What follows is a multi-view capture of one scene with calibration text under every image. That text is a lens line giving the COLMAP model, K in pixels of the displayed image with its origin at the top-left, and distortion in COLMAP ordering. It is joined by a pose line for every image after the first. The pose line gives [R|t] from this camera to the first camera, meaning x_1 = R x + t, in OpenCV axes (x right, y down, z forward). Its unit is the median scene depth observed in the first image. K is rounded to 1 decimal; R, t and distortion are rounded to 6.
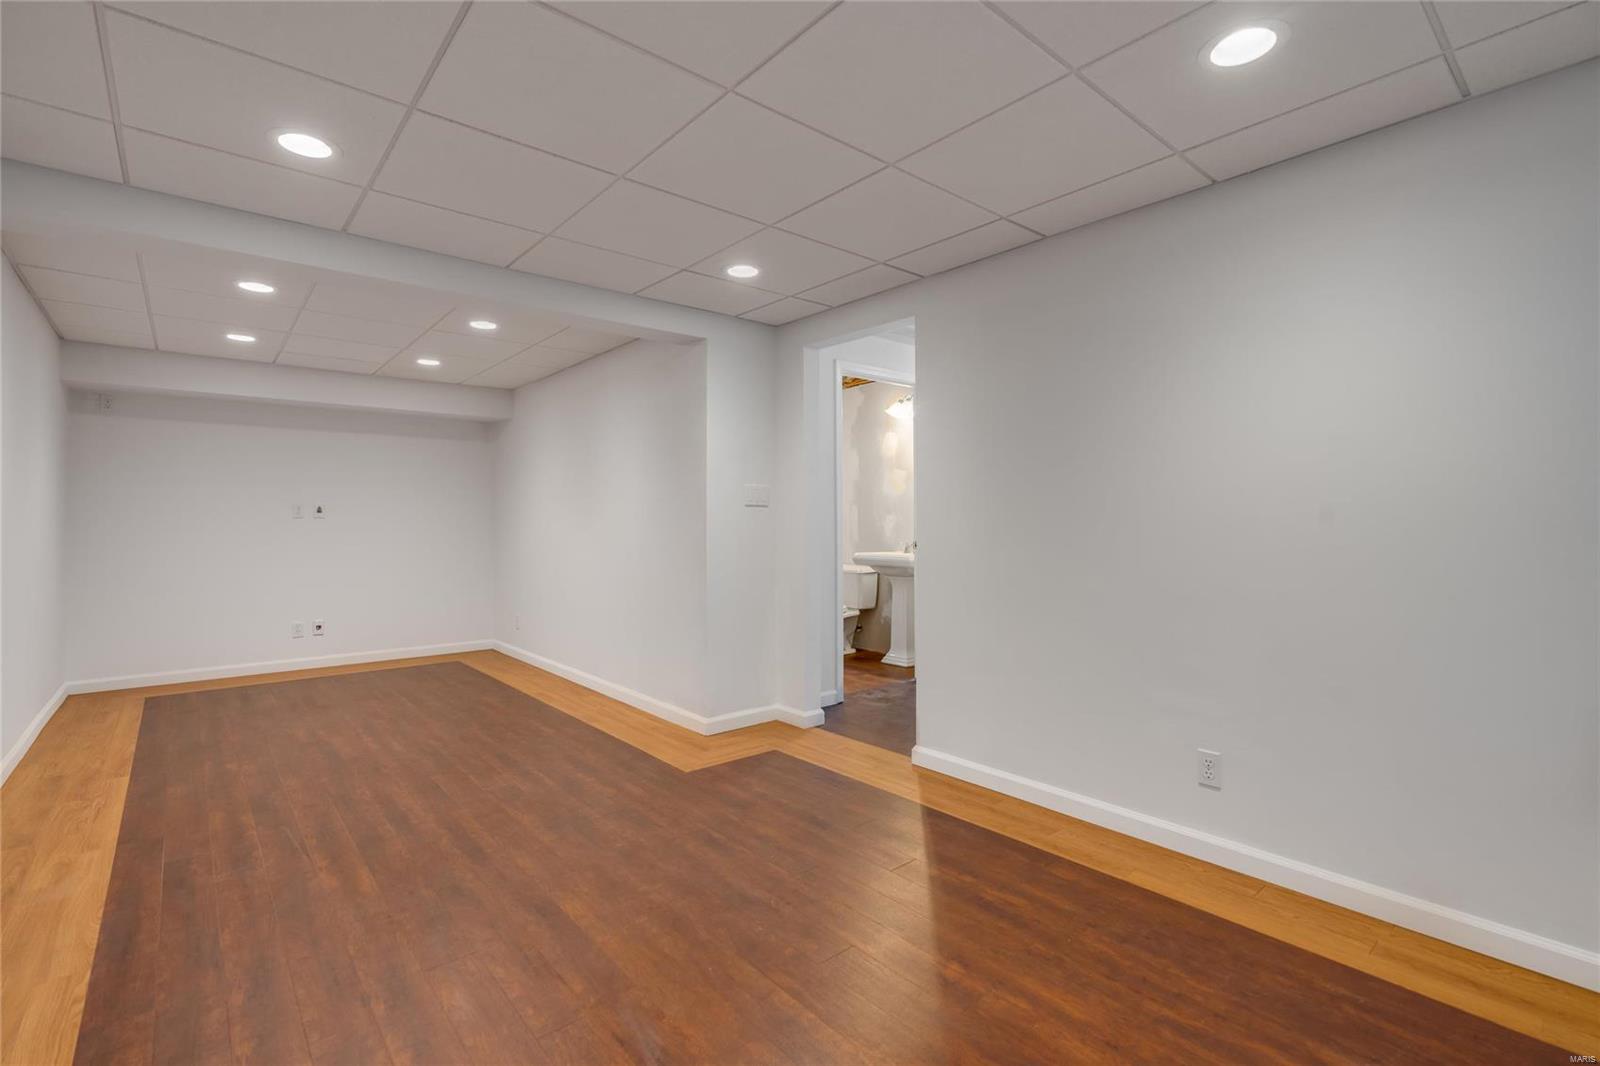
lens RADIAL K [[719.1, 0, 800.6], [0, 719.1, 520.6], [0, 0, 1]] dist [-0.001791, -0.000193]
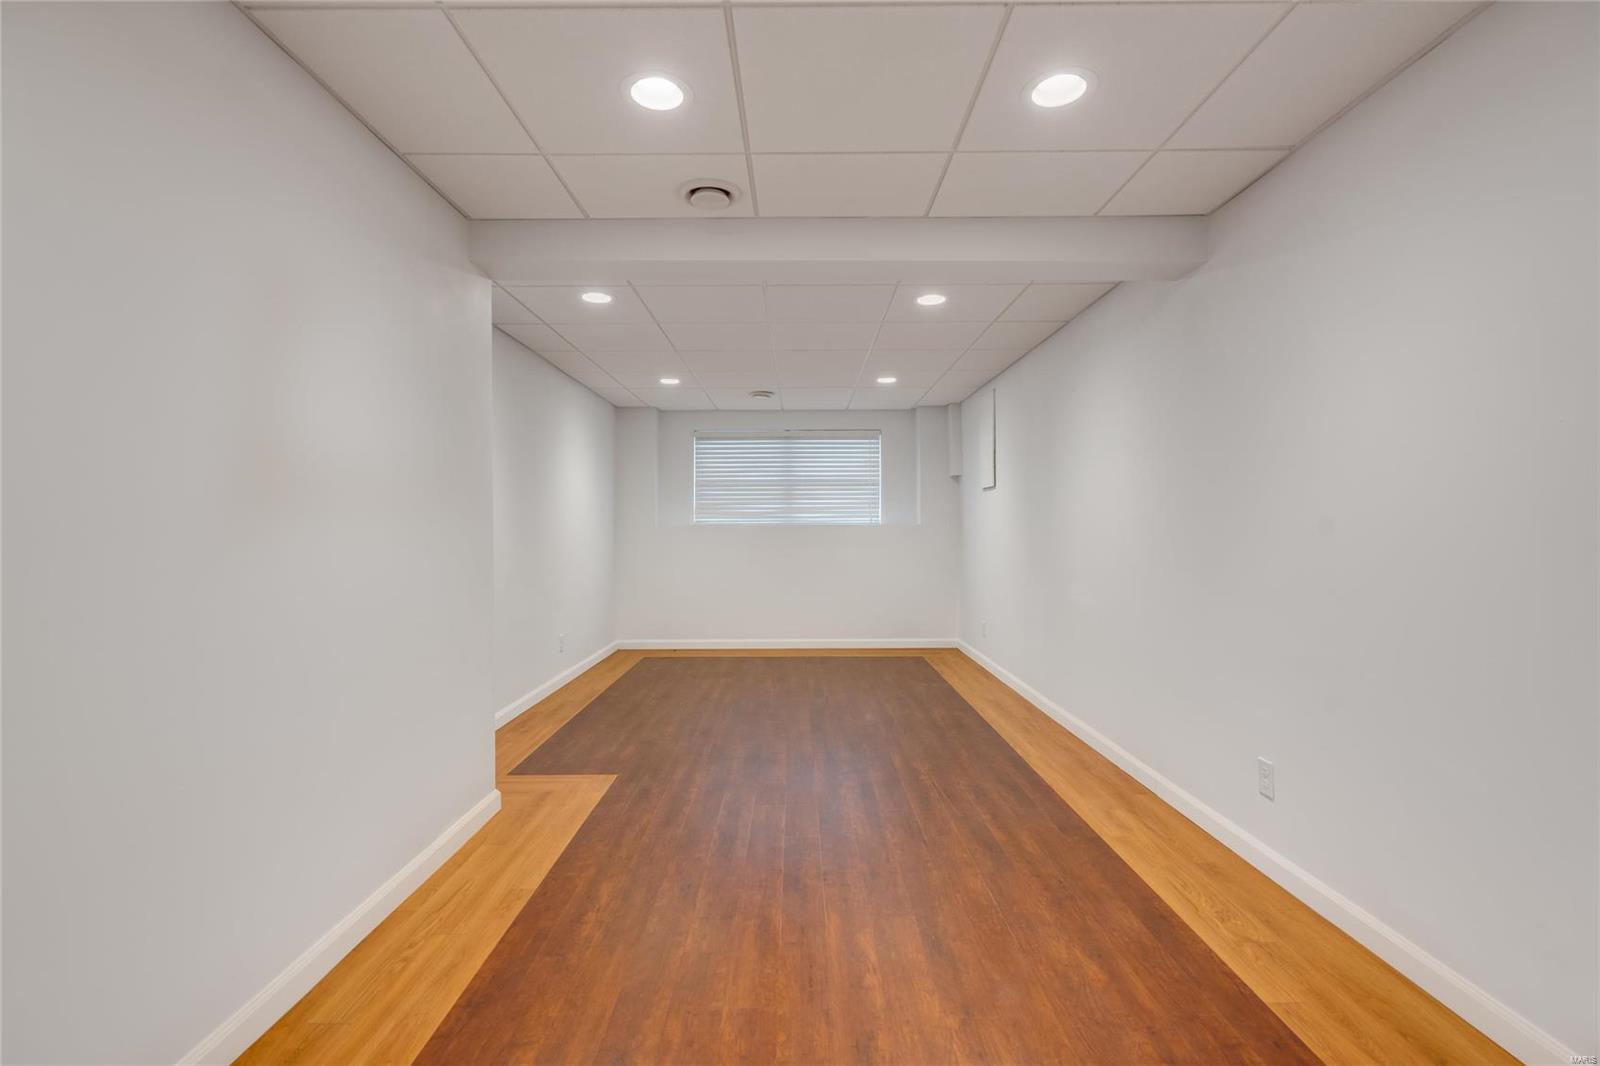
lens RADIAL K [[719.1, 0, 800.6], [0, 719.1, 520.6], [0, 0, 1]] dist [-0.001791, -0.000193]
pose [[-0.760250, 0.009192, 0.649565, -1.075704], [0.000201, 0.999903, -0.013916, 0.010652], [-0.649630, -0.010449, -0.760179, 1.710688]]
